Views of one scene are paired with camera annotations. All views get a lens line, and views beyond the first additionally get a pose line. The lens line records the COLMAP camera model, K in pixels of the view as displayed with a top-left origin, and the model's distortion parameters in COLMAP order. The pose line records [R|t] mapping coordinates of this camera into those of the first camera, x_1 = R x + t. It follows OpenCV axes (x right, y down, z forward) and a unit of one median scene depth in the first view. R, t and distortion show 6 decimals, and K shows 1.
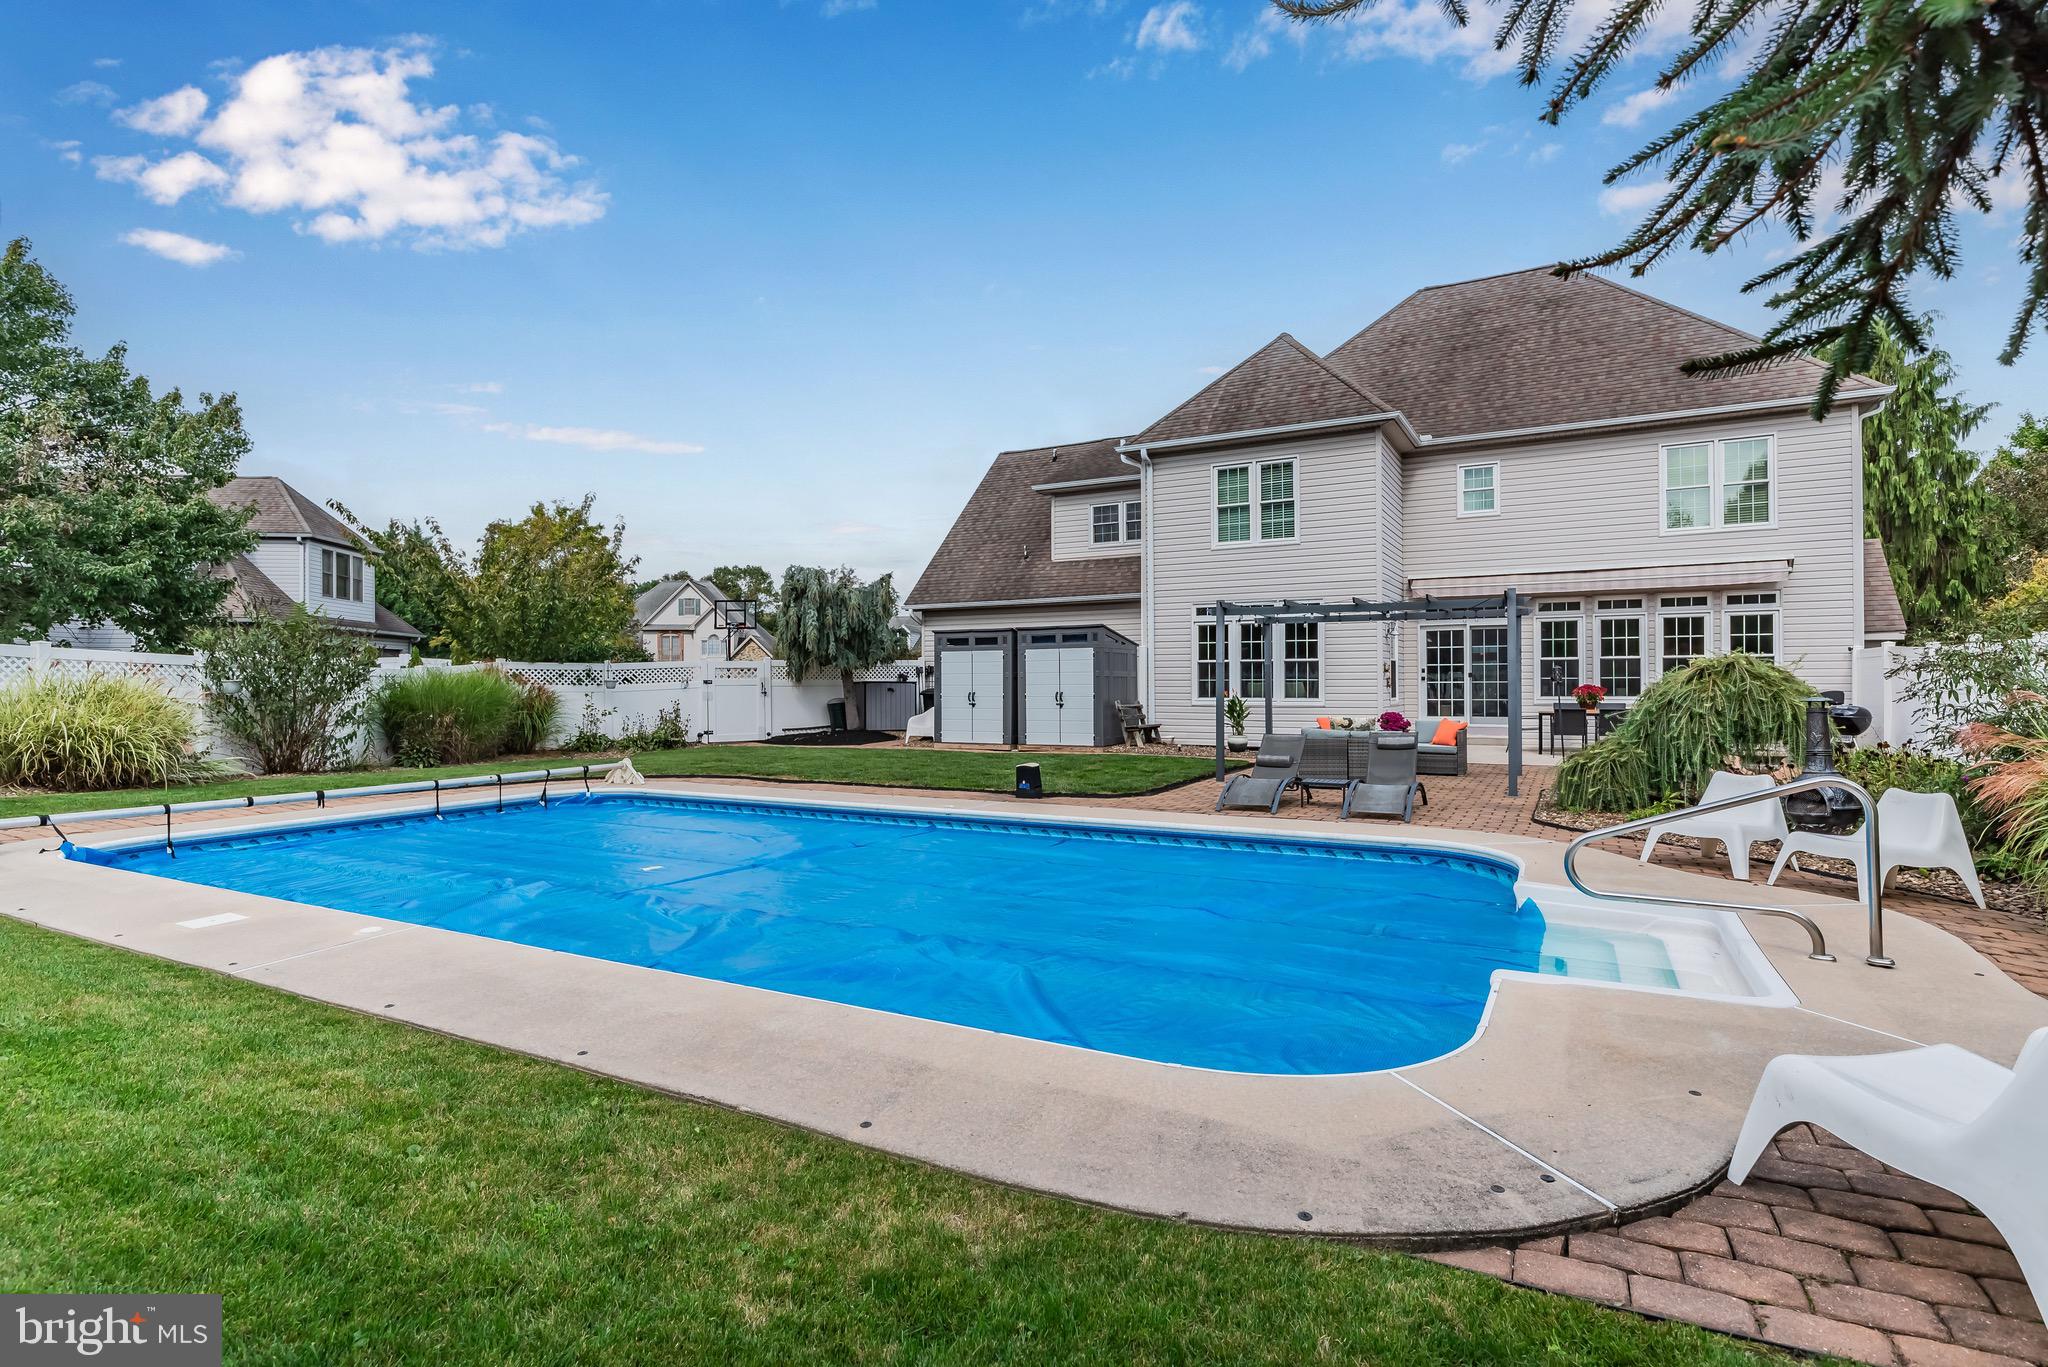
lens RADIAL K [[993.7, 0, 1041.0], [0, 993.7, 673.7], [0, 0, 1]] dist [-0.012041, -0.000500]
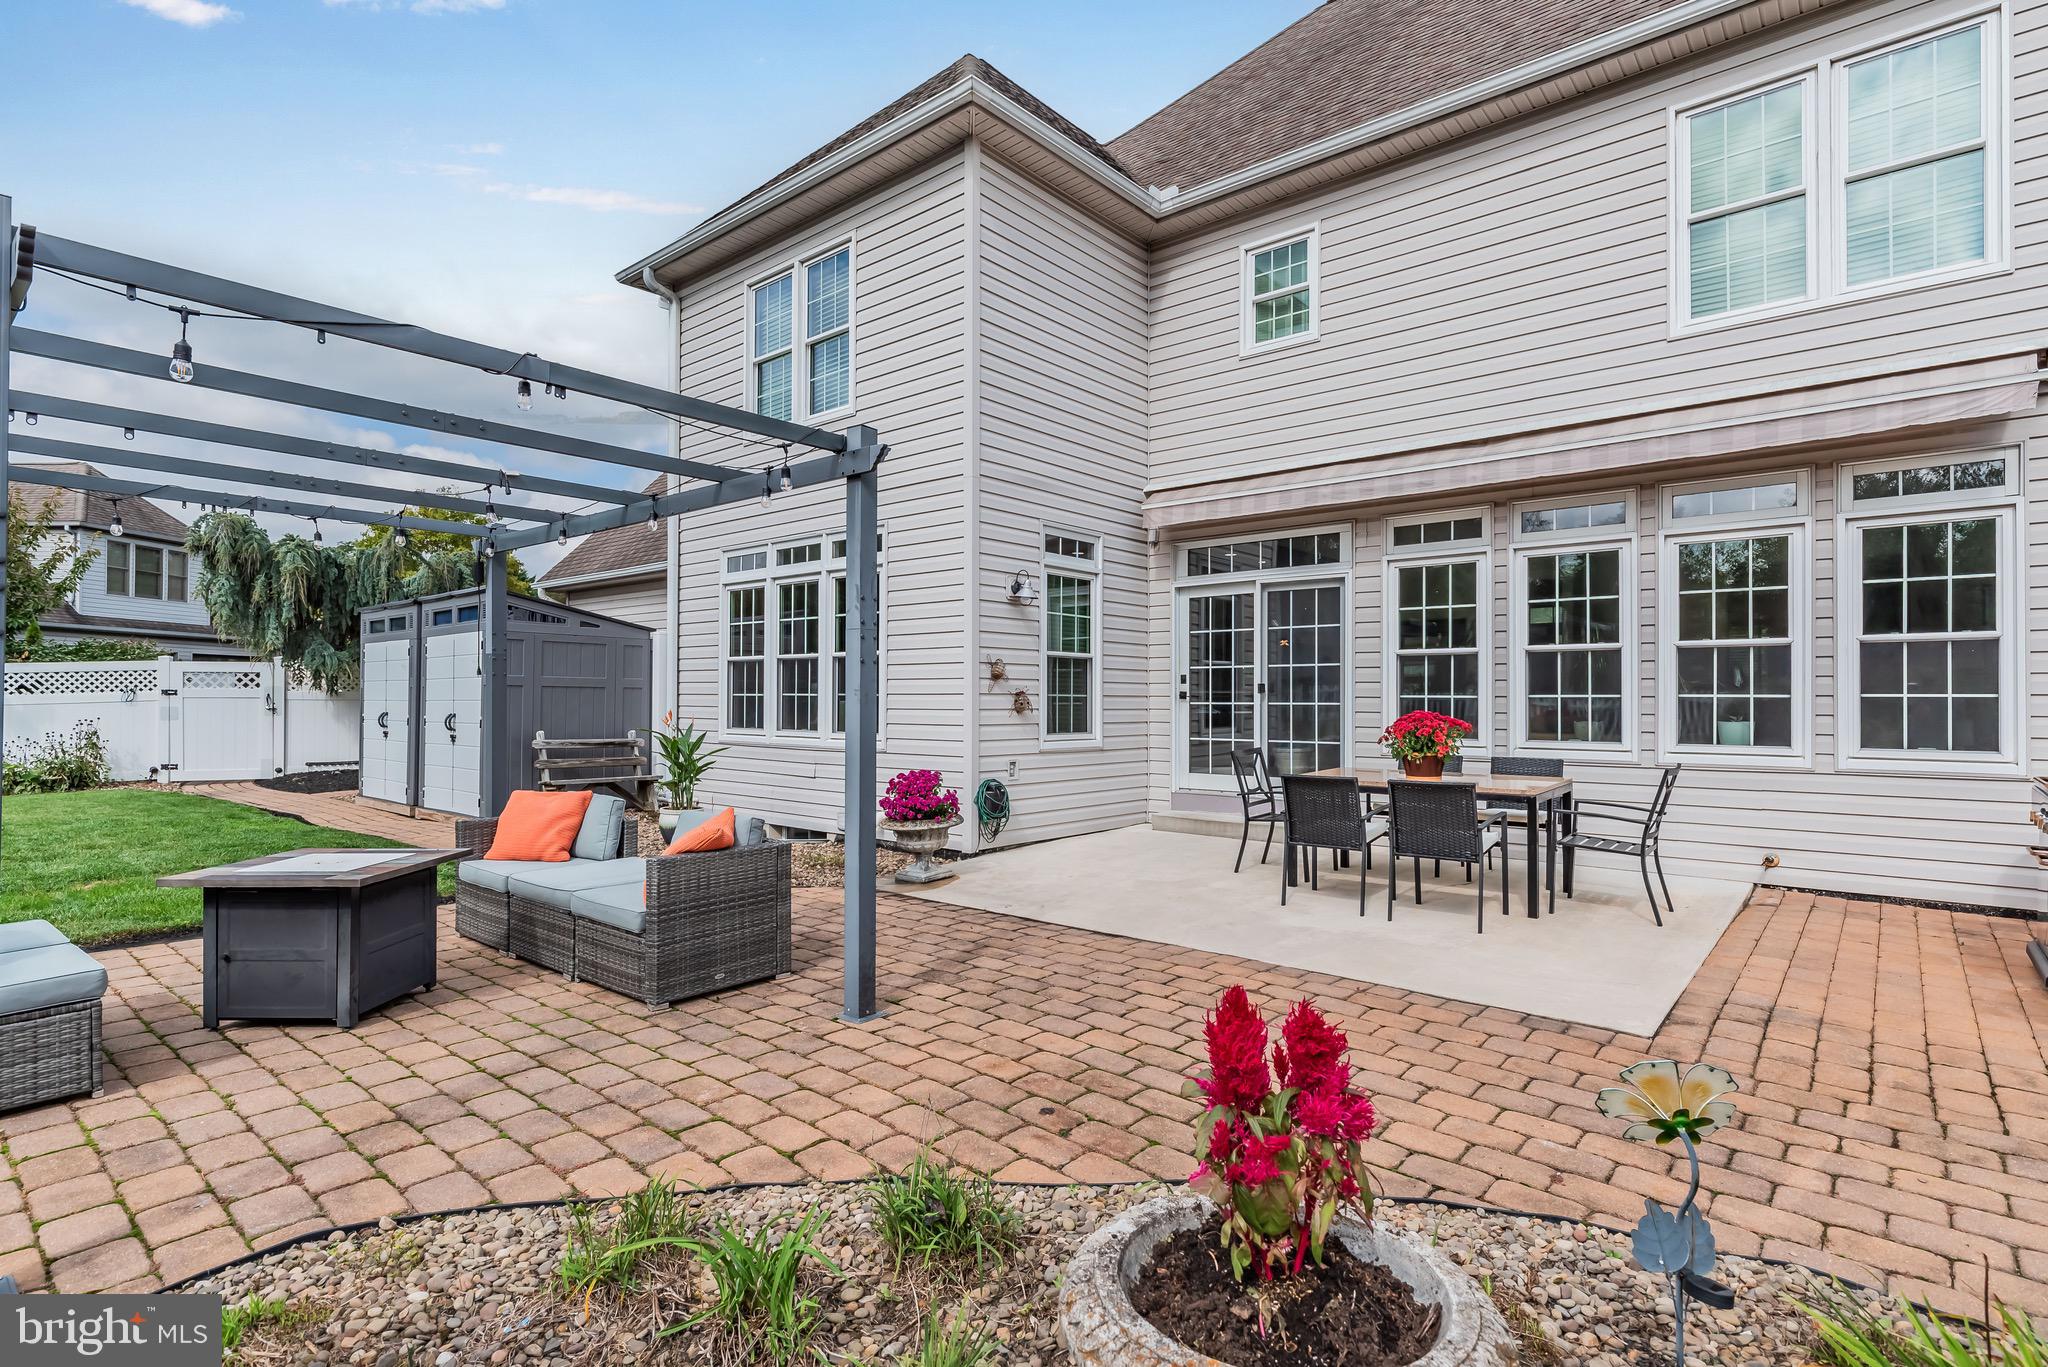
lens RADIAL K [[993.7, 0, 1011.5], [0, 993.7, 689.4], [0, 0, 1]] dist [-0.012041, -0.000500]
pose [[0.979853, 0.007096, -0.199592, 0.415427], [-0.007630, 0.999969, -0.001909, 0.003447], [0.199572, 0.003393, 0.979877, 0.520995]]
